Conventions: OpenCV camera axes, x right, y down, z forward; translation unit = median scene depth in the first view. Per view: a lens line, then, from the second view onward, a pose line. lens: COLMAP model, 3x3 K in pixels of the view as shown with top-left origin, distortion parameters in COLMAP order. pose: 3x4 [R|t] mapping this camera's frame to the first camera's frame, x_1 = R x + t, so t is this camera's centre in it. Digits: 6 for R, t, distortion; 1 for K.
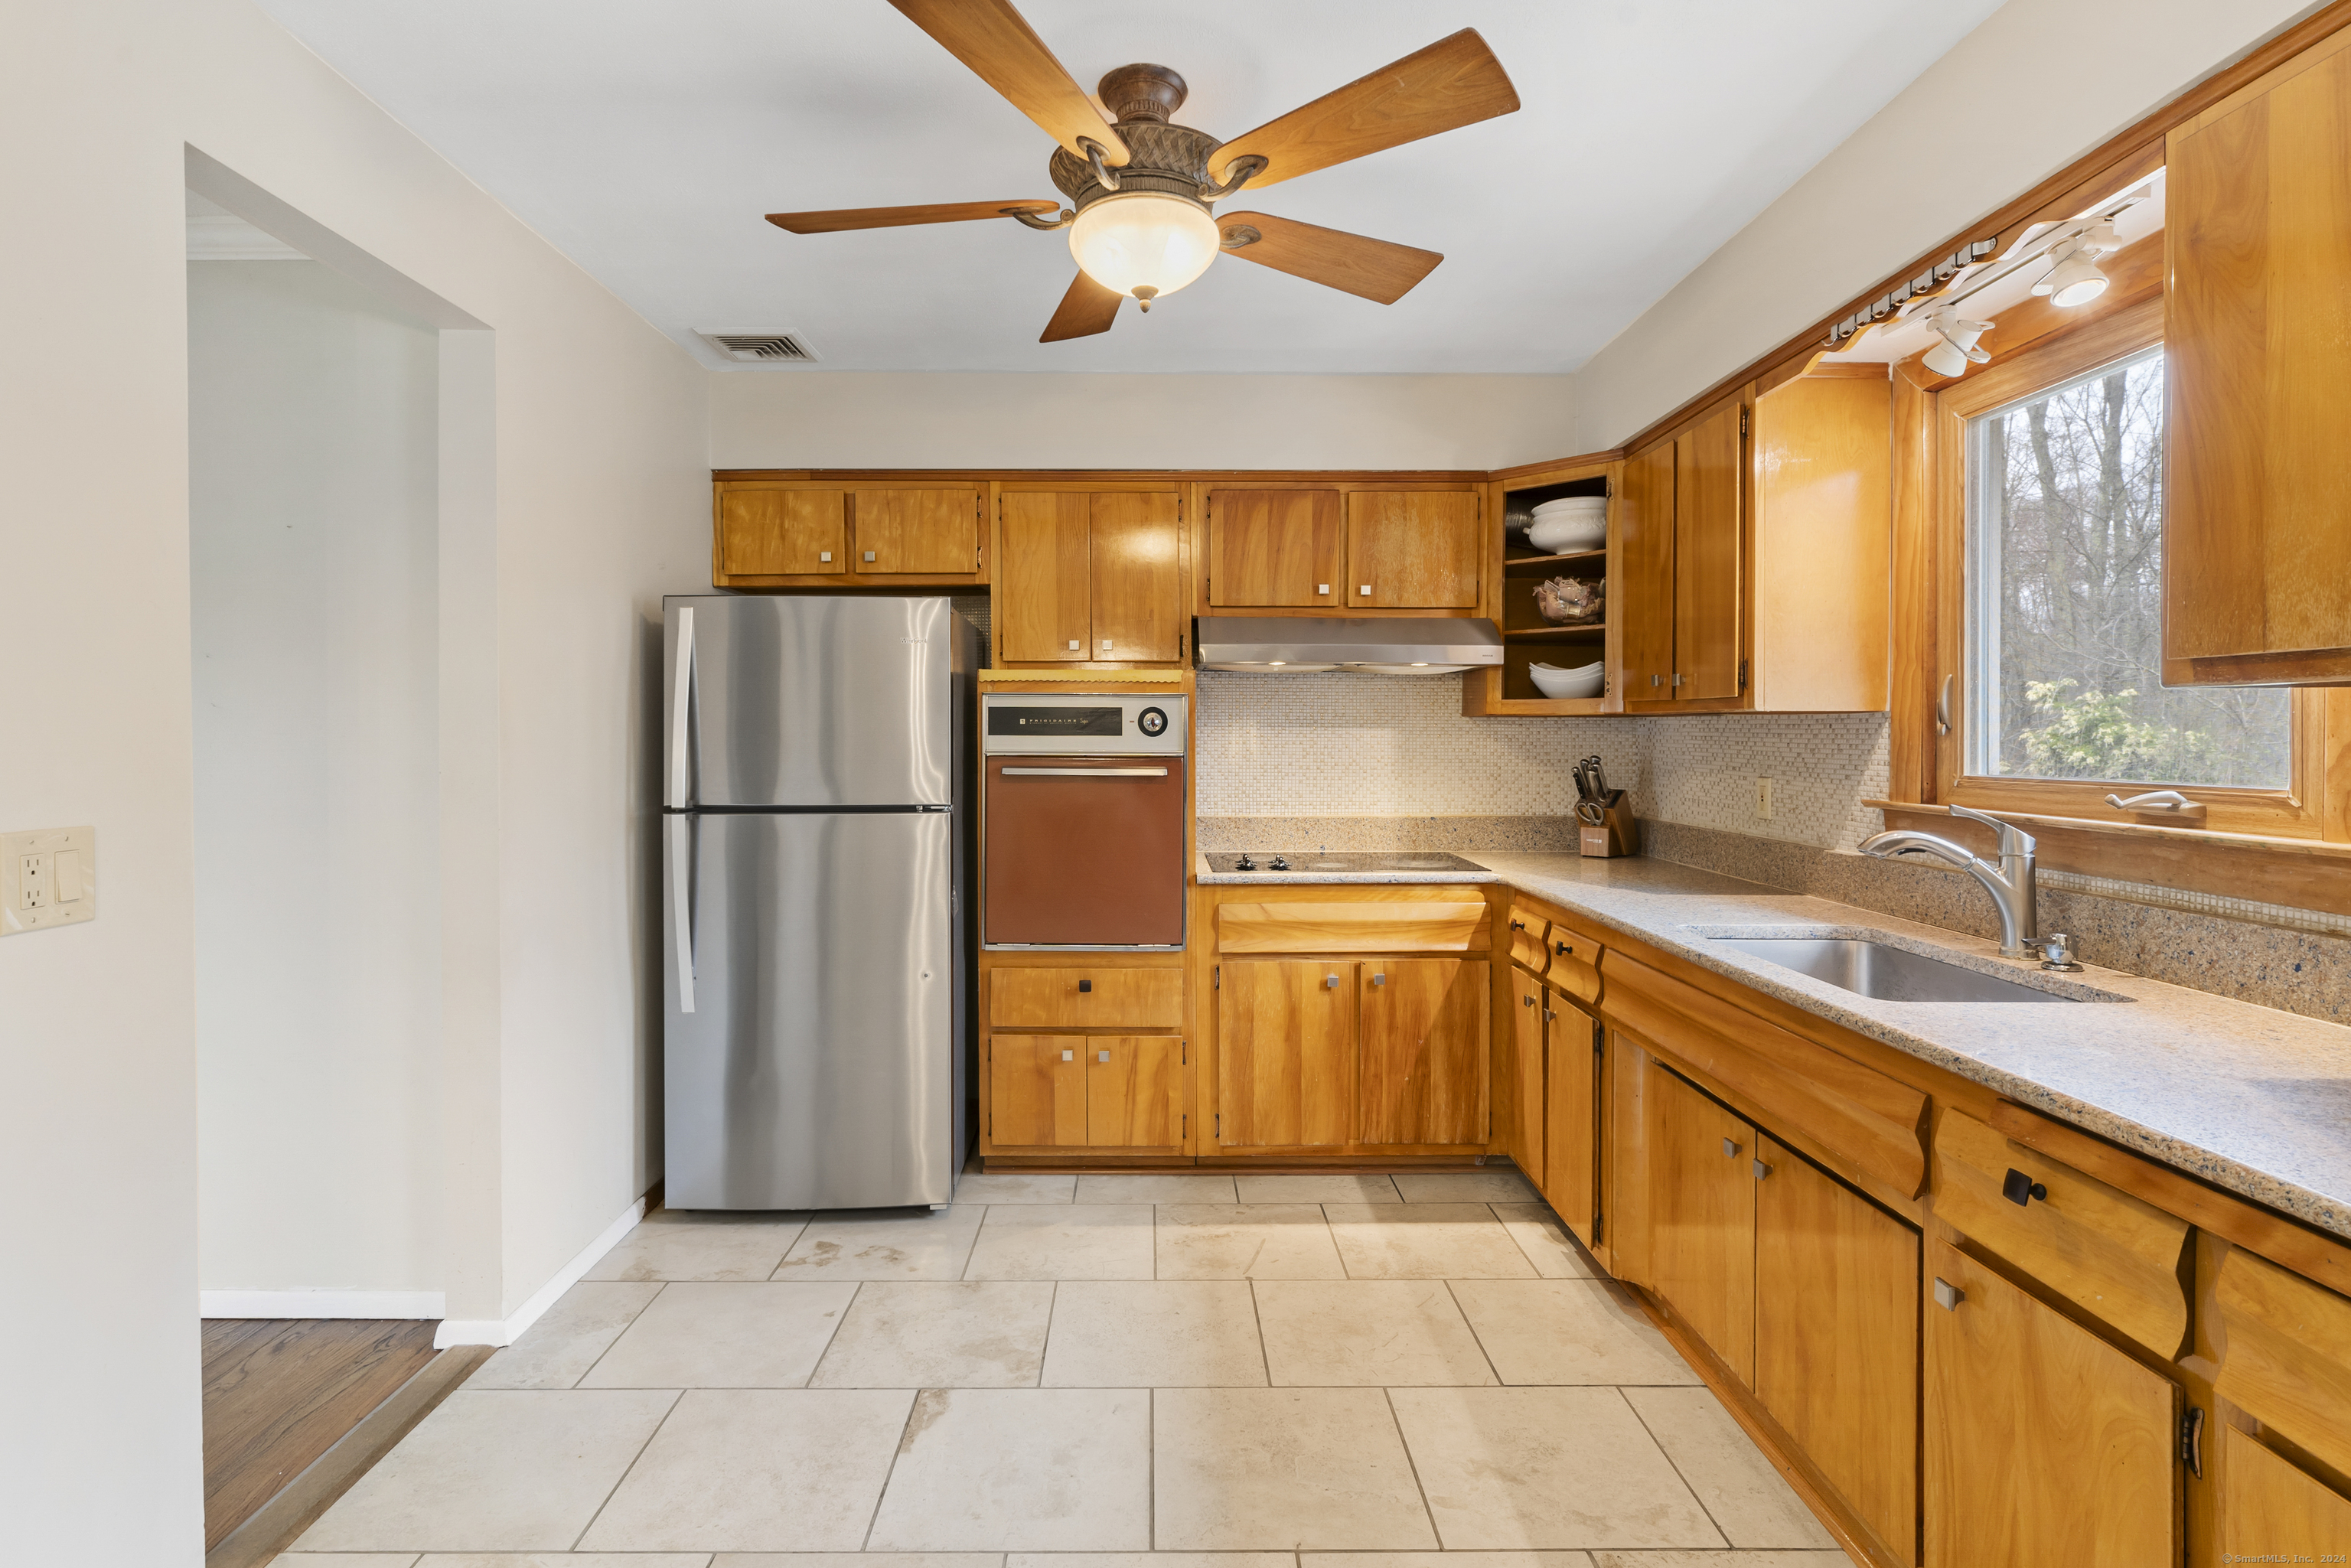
lens RADIAL K [[1157.6, 0, 1166.8], [0, 1157.6, 739.9], [0, 0, 1]] dist [0.004000, 0.000400]
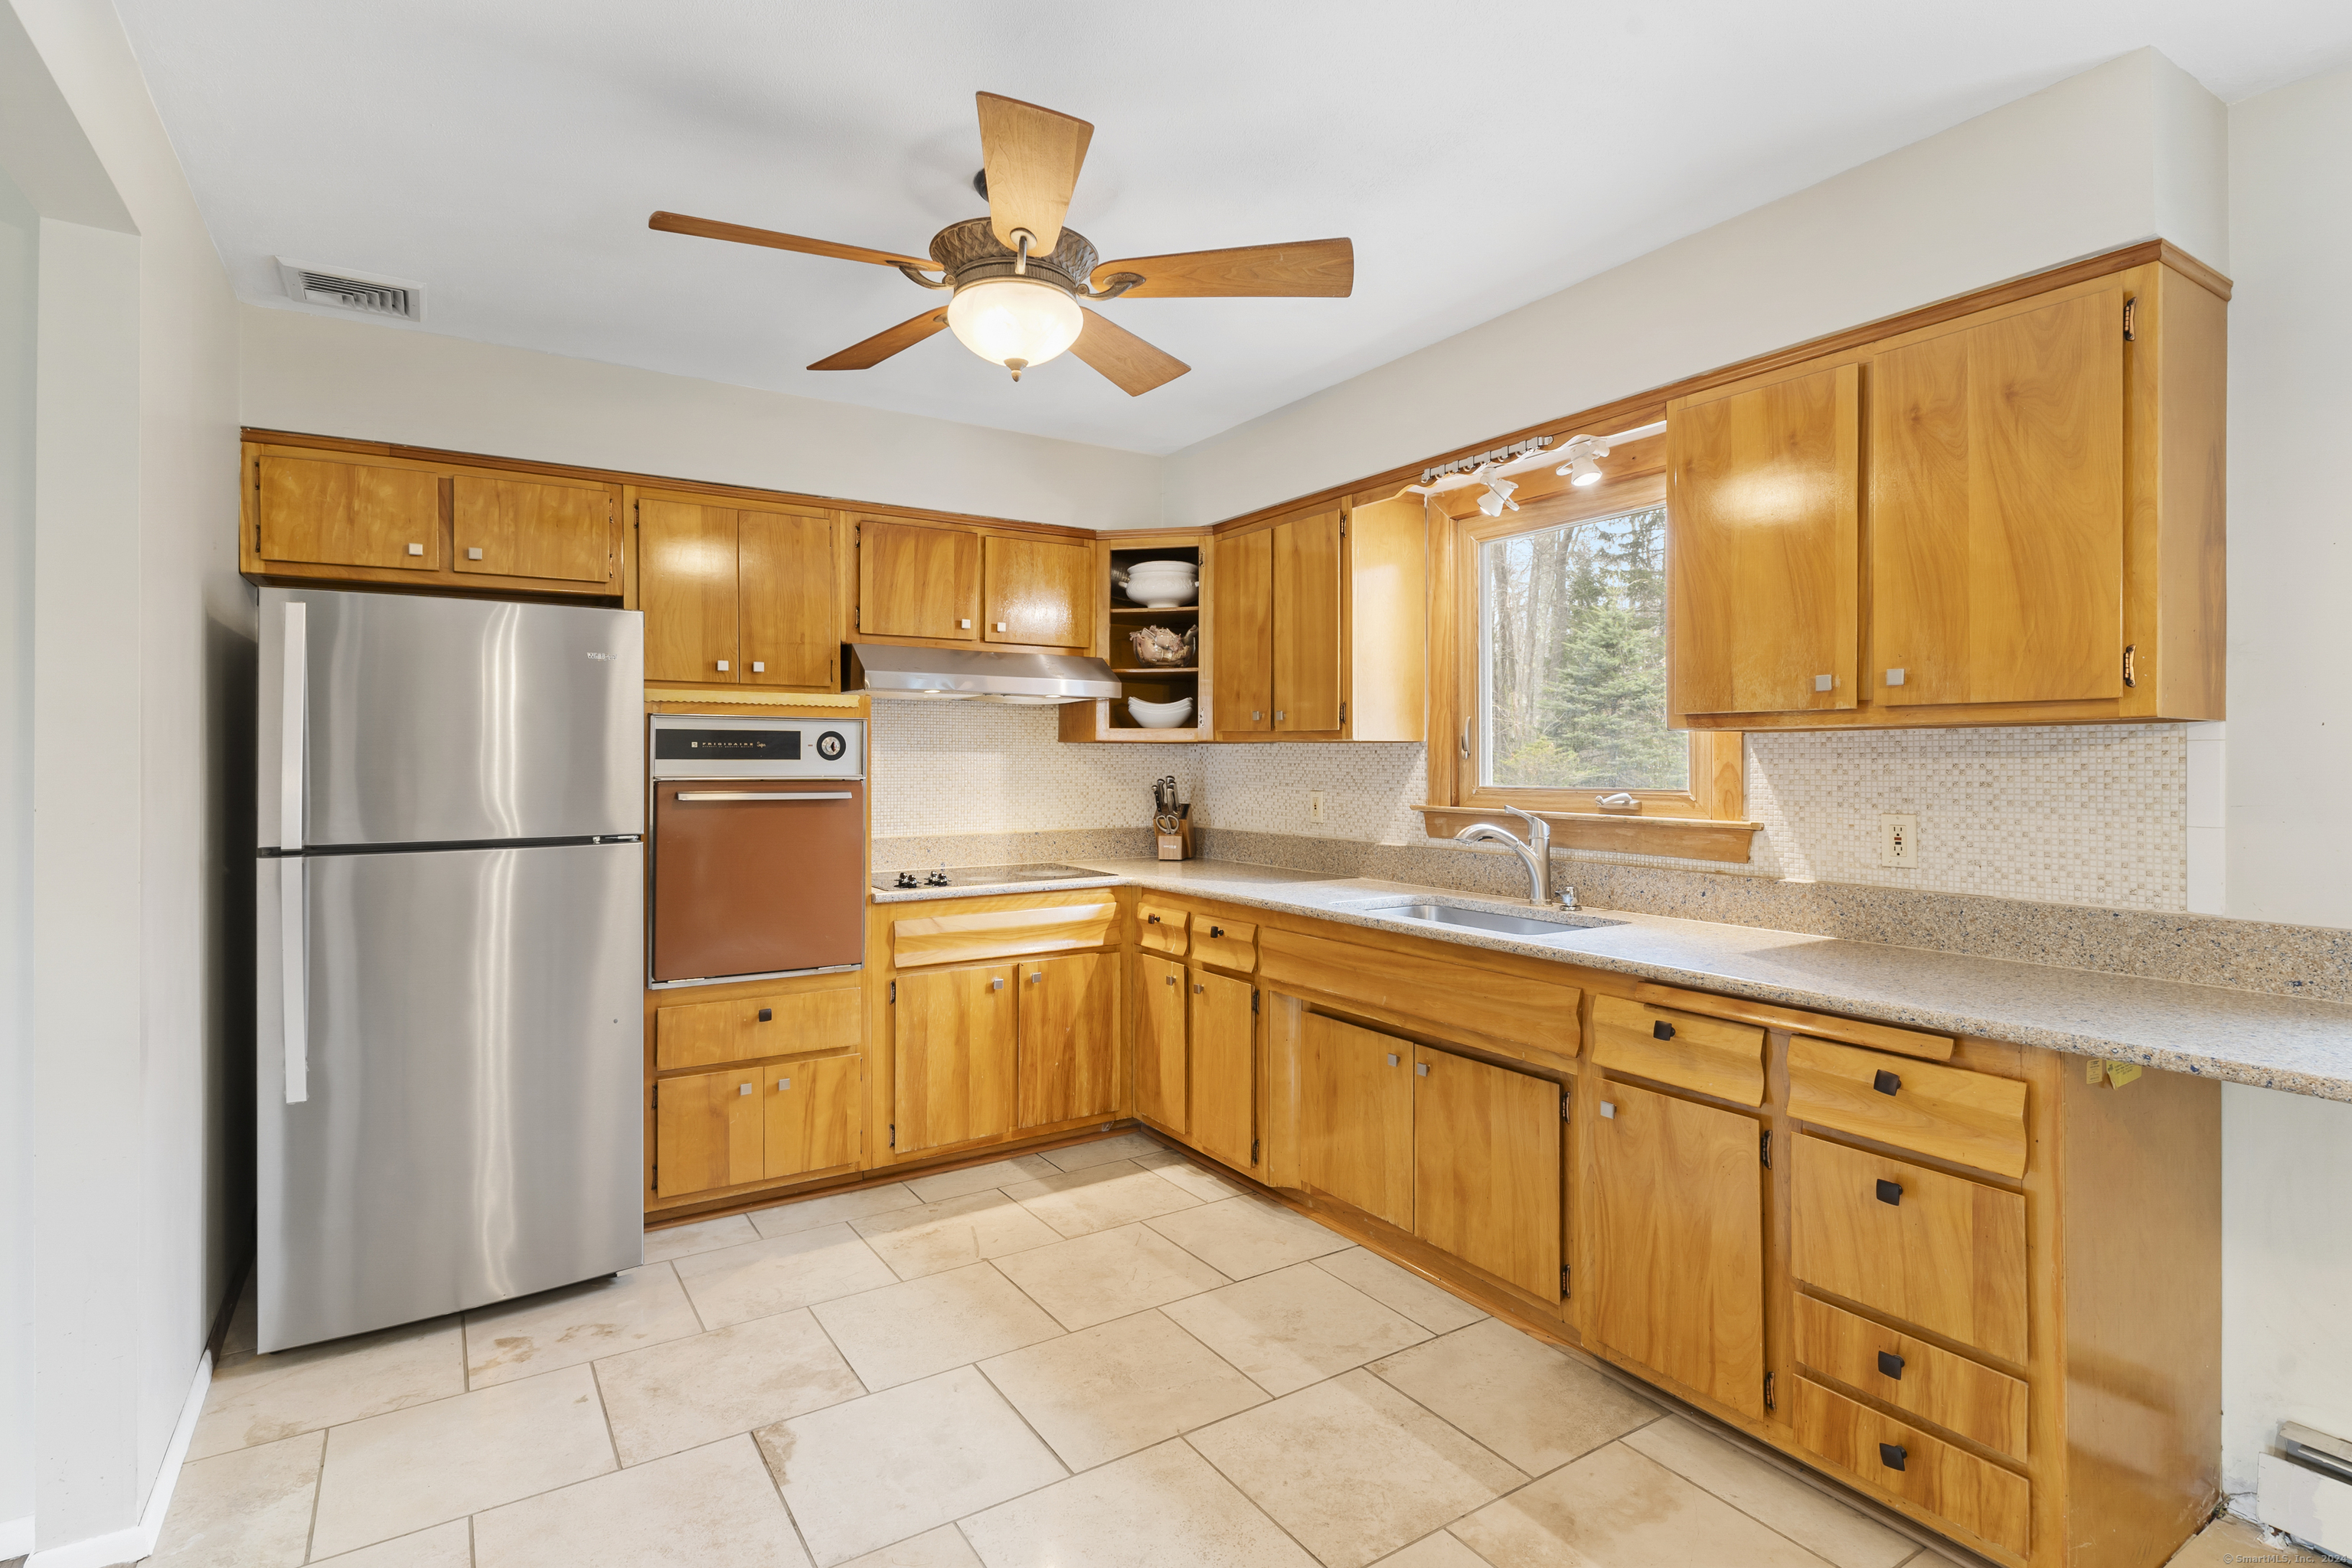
lens RADIAL K [[1144.3, 0, 1179.4], [0, 1144.3, 746.8], [0, 0, 1]] dist [0.001545, 0.000319]
pose [[0.844901, 0.004824, 0.534901, -0.293770], [0.002725, 0.999908, -0.013322, -0.000635], [-0.534916, 0.012714, 0.844810, -0.008499]]
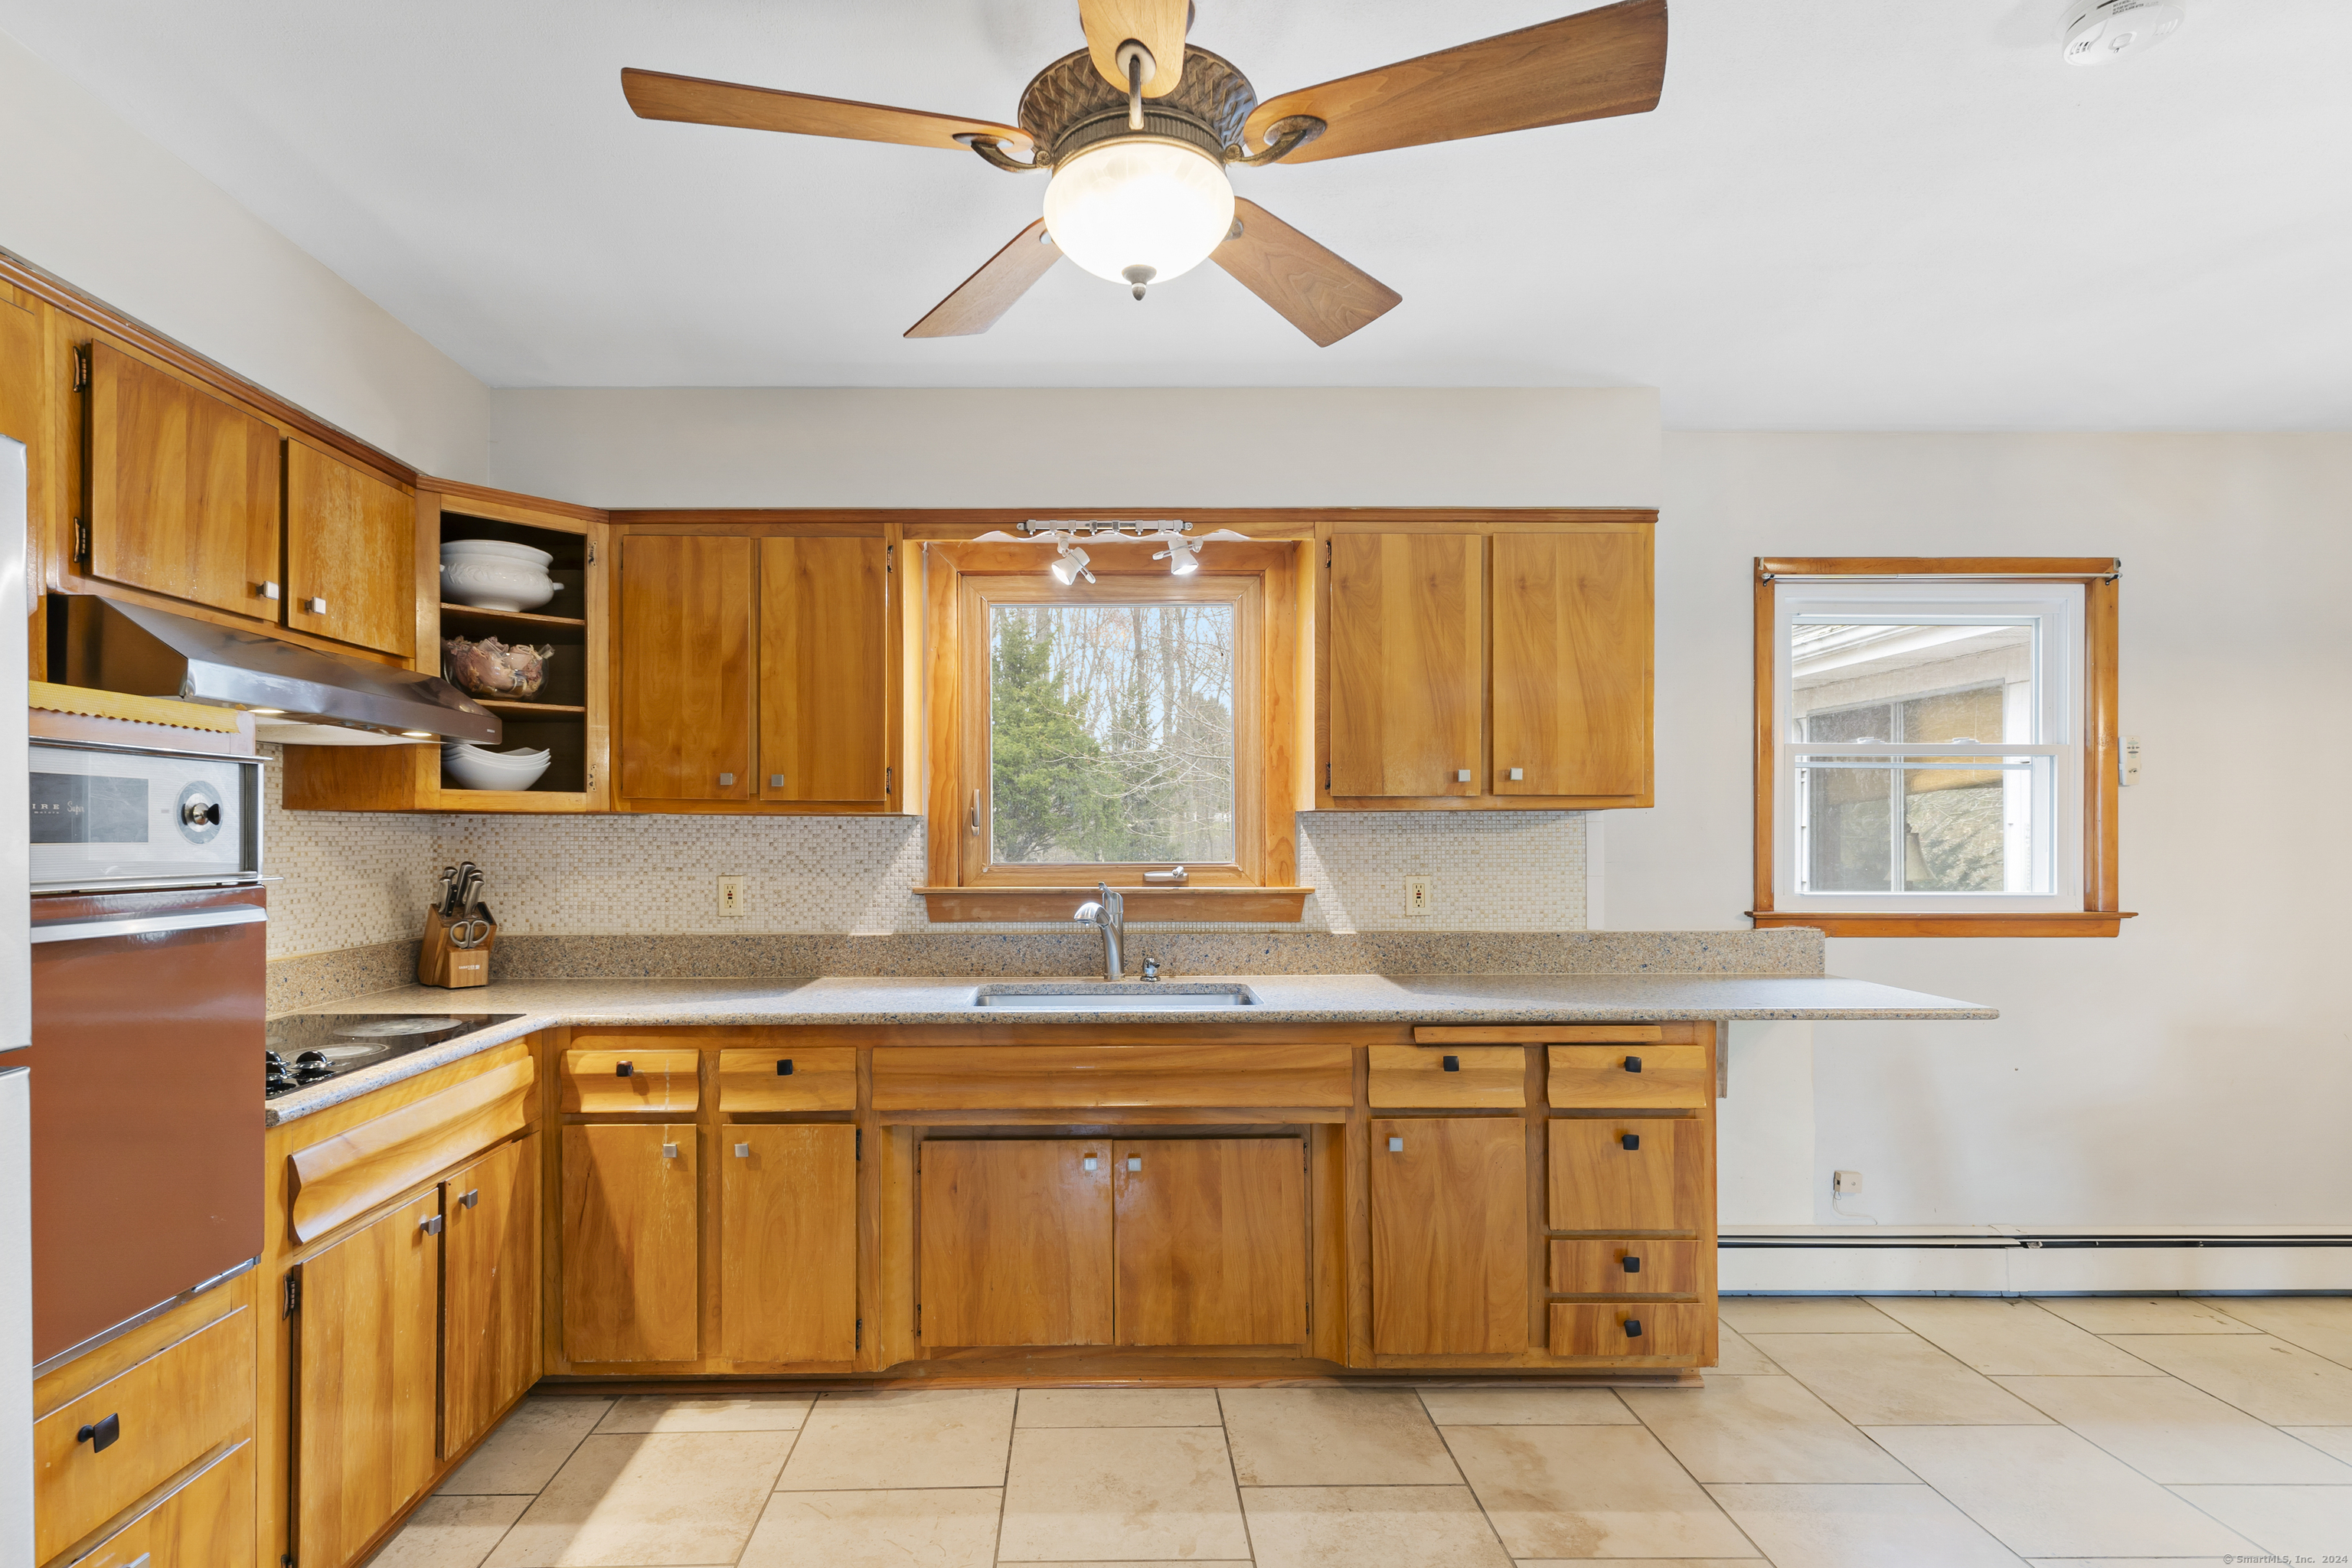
lens RADIAL K [[1149.6, 0, 1109.5], [0, 1149.6, 825.4], [0, 0, 1]] dist [0.002638, 0.000230]
pose [[0.004376, 0.004906, 0.999978, -0.492184], [0.006401, 0.999967, -0.004934, -0.005558], [-0.999970, 0.006422, 0.004345, 0.629252]]
